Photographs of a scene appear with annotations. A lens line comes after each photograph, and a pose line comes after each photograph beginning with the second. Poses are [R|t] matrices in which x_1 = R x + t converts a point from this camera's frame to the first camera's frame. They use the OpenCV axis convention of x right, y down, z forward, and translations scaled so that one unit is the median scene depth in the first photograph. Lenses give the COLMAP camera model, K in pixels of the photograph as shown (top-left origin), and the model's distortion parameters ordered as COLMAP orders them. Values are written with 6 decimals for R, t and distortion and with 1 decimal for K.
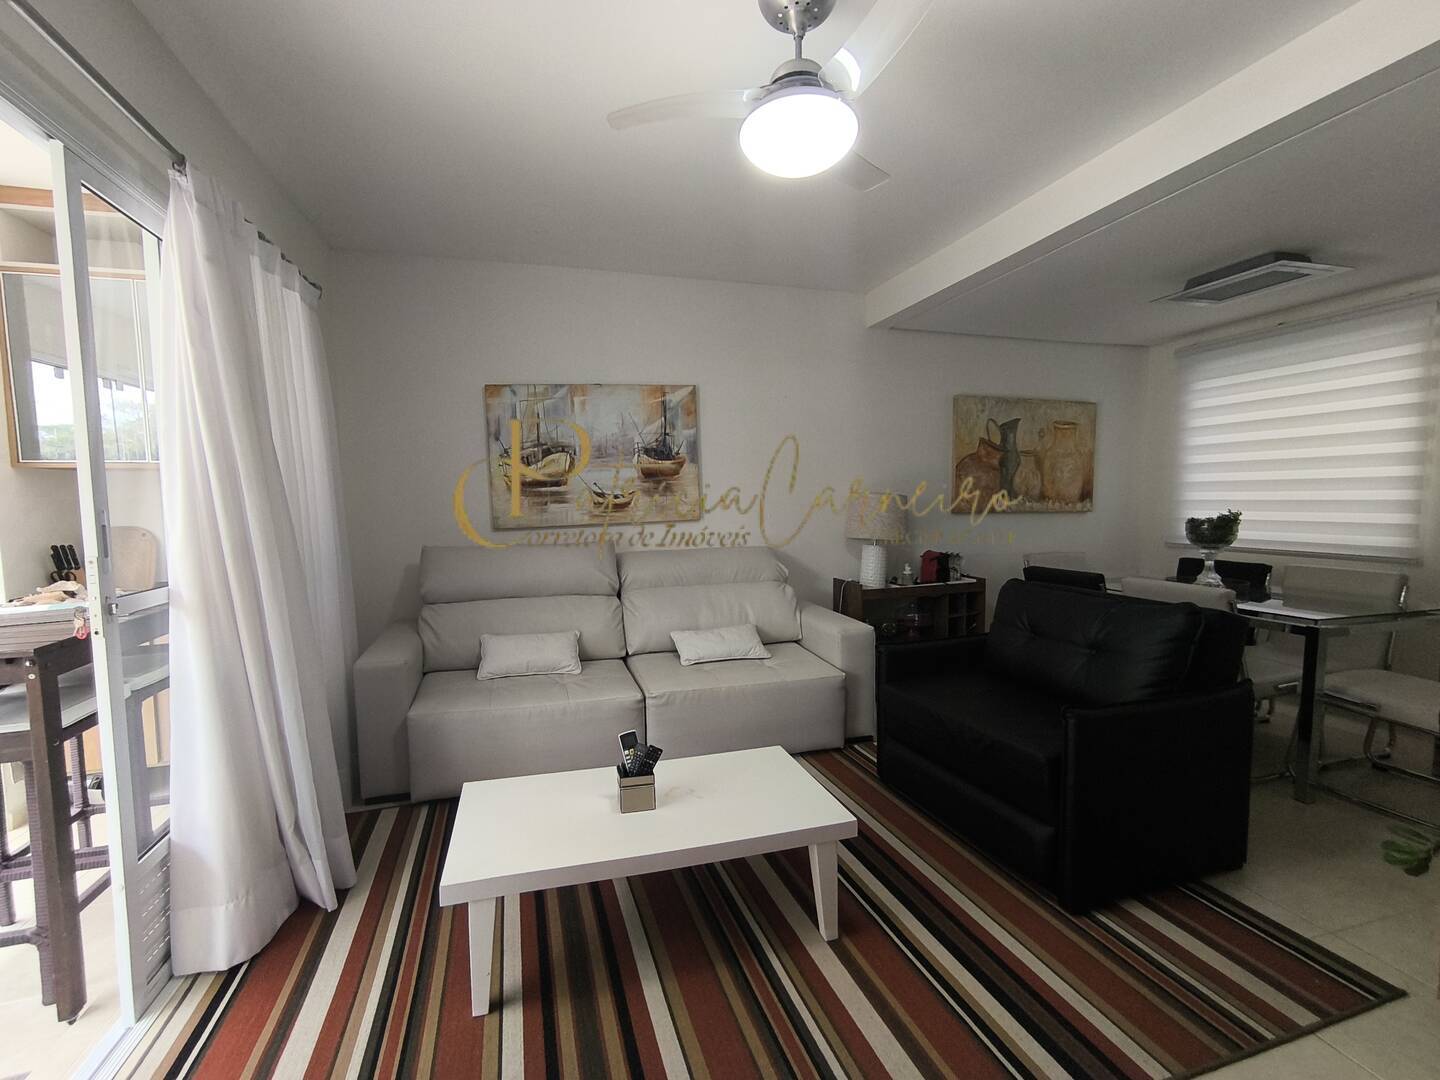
lens RADIAL K [[661.8, 0, 713.2], [0, 661.8, 553.5], [0, 0, 1]] dist [-0.001908, 0.011105]
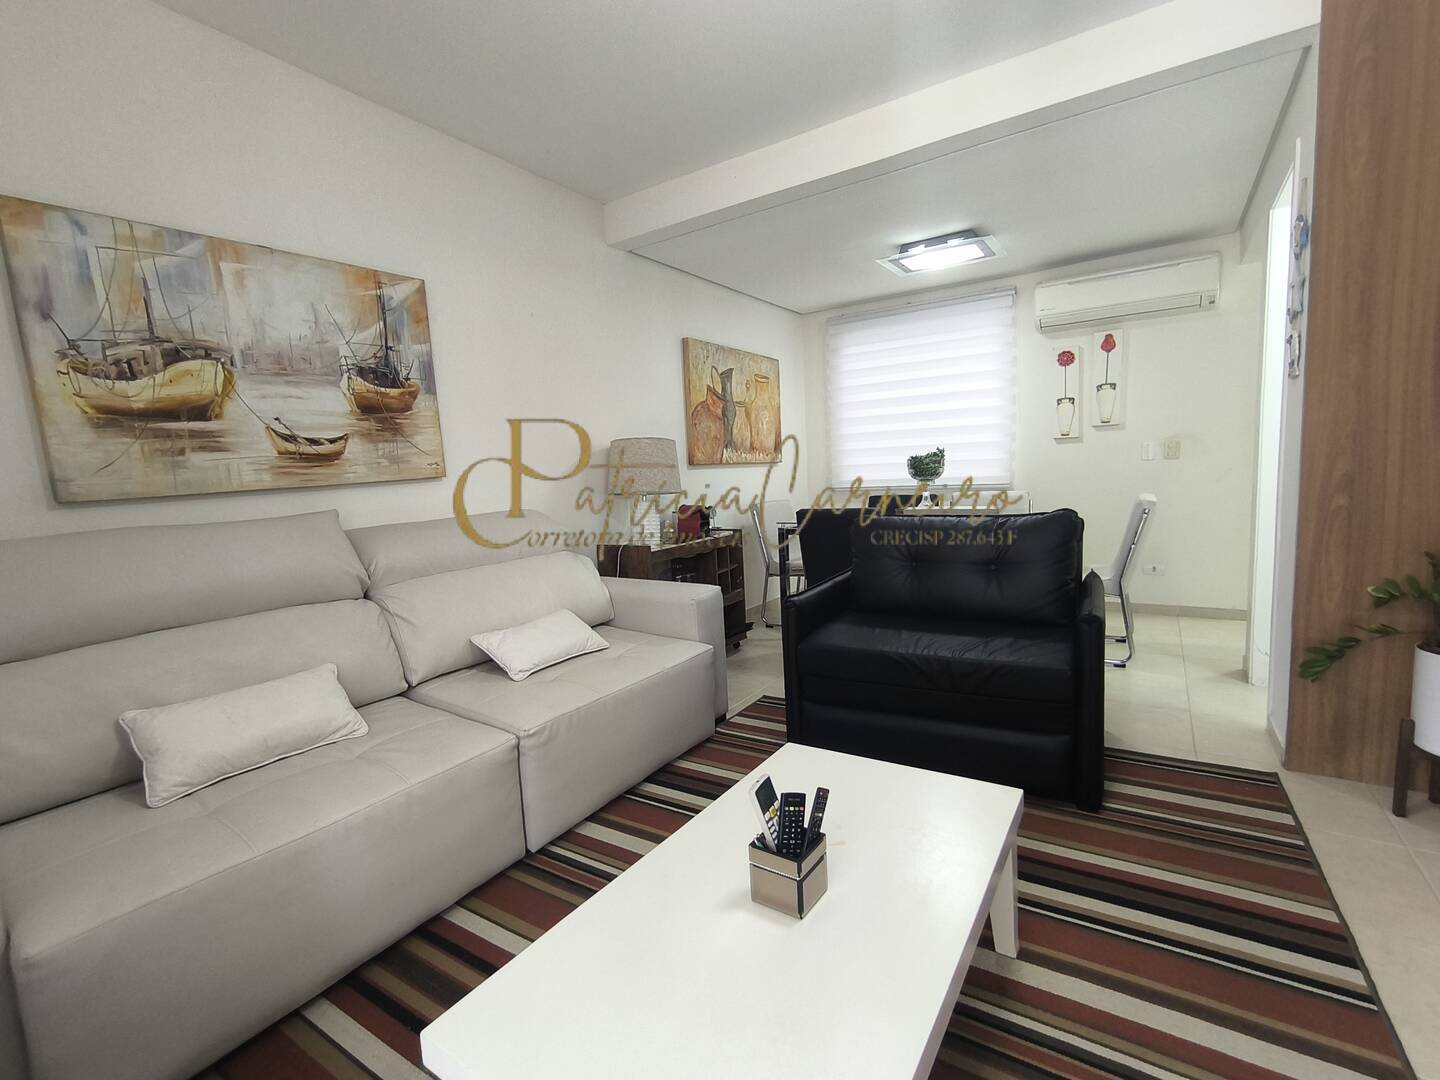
lens RADIAL K [[661.8, 0, 723.7], [0, 661.8, 545.5], [0, 0, 1]] dist [-0.001908, 0.011105]
pose [[0.763987, -0.102940, 0.636967, -0.258388], [0.093702, 0.994427, 0.048321, 0.015422], [-0.638391, 0.022768, 0.769375, 0.287550]]
